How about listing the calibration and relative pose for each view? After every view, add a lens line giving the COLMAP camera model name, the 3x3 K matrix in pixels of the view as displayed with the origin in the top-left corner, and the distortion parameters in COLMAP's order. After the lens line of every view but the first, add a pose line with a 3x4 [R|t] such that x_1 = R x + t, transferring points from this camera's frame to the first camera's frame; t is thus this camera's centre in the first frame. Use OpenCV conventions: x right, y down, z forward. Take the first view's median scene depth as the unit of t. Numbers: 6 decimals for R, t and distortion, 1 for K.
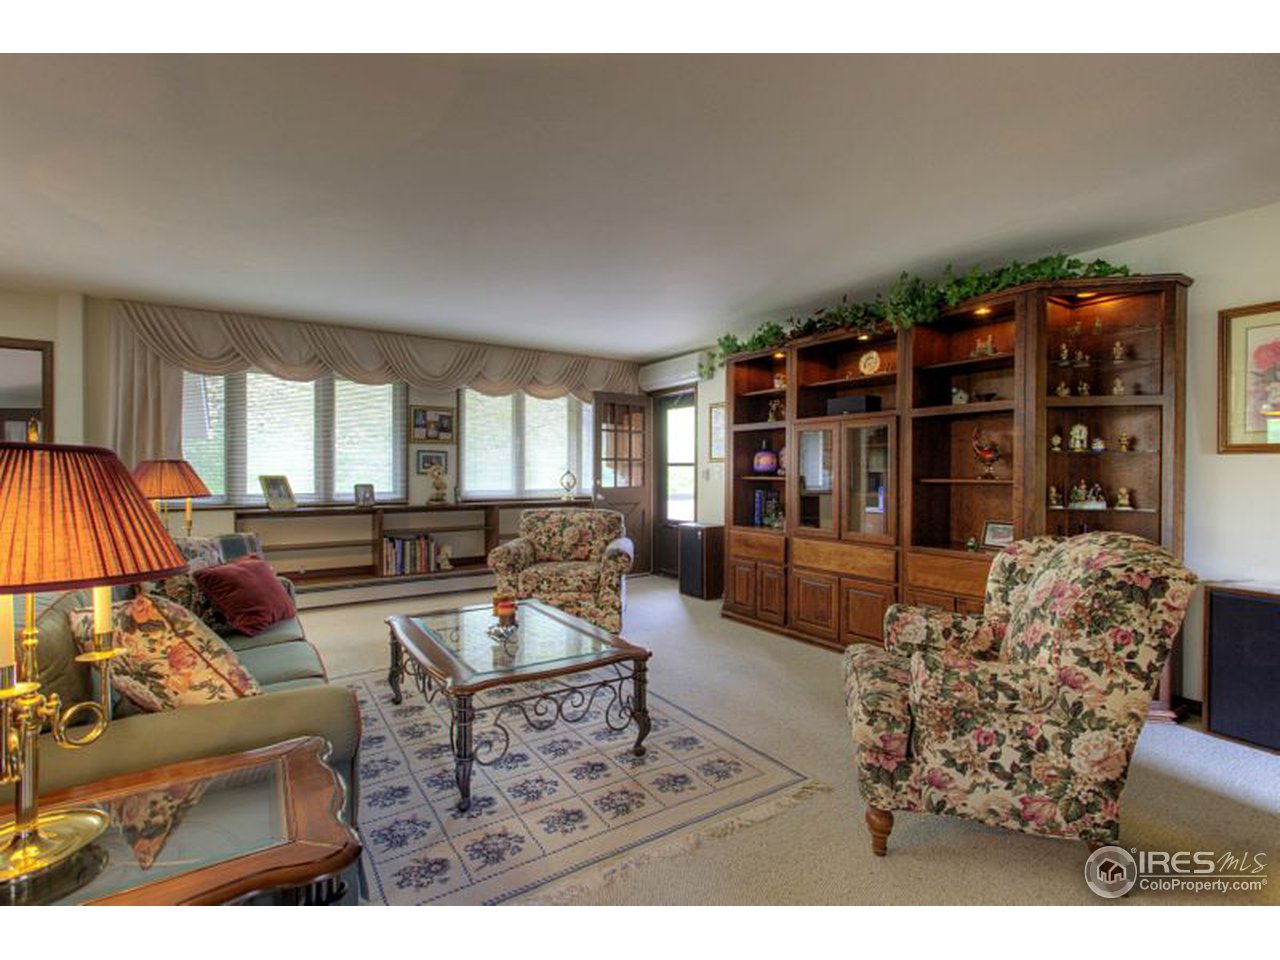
lens RADIAL K [[614.6, 0, 638.6], [0, 614.6, 477.0], [0, 0, 1]] dist [0.003687, 0.000338]
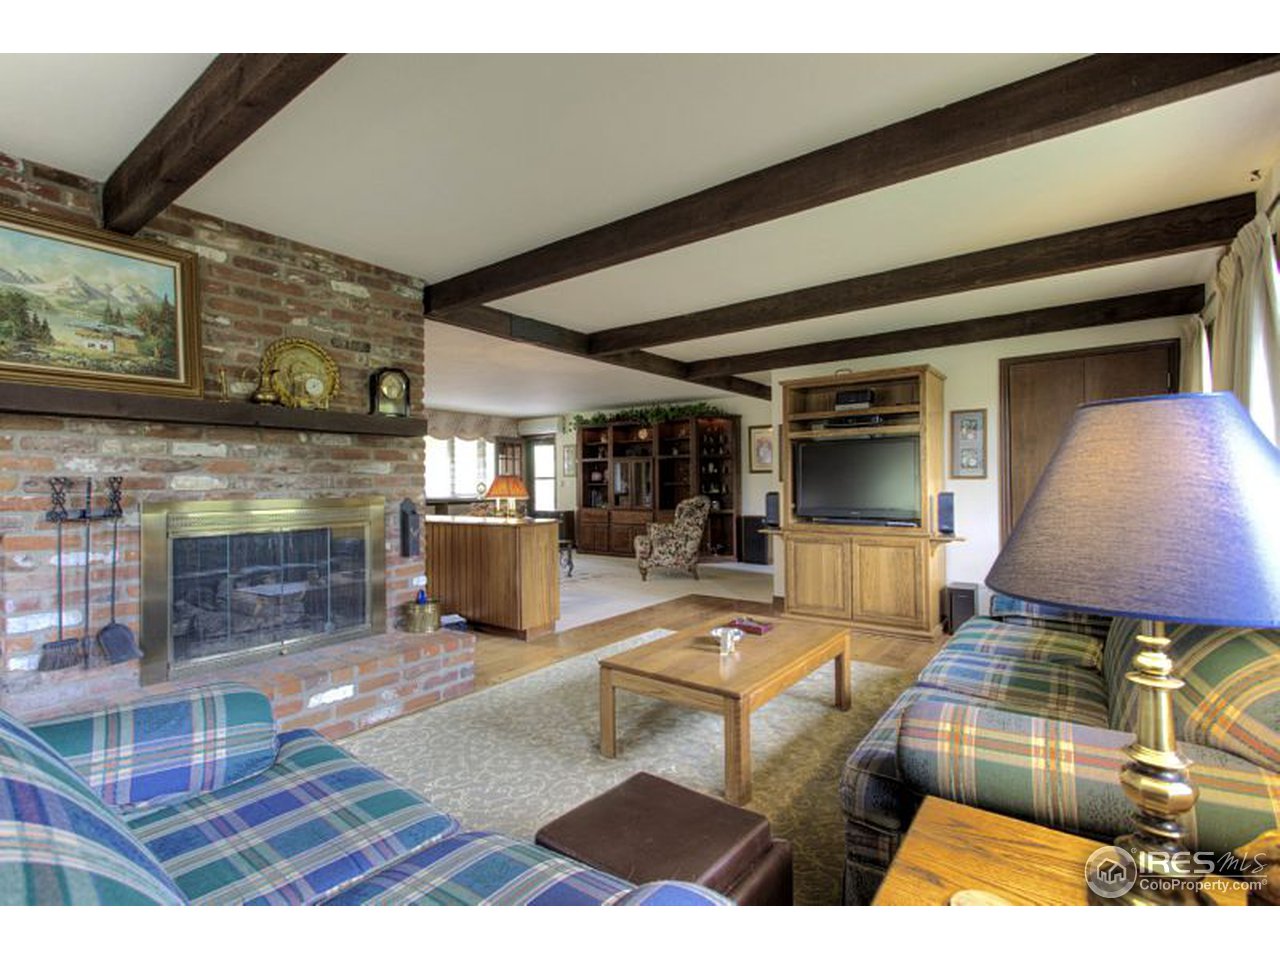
lens RADIAL K [[614.6, 0, 643.3], [0, 614.6, 482.8], [0, 0, 1]] dist [0.003687, 0.000338]
pose [[0.942532, -0.010517, 0.333951, -0.356625], [0.014536, 0.999849, -0.009537, 0.019190], [-0.333801, 0.013843, 0.942542, -1.056051]]
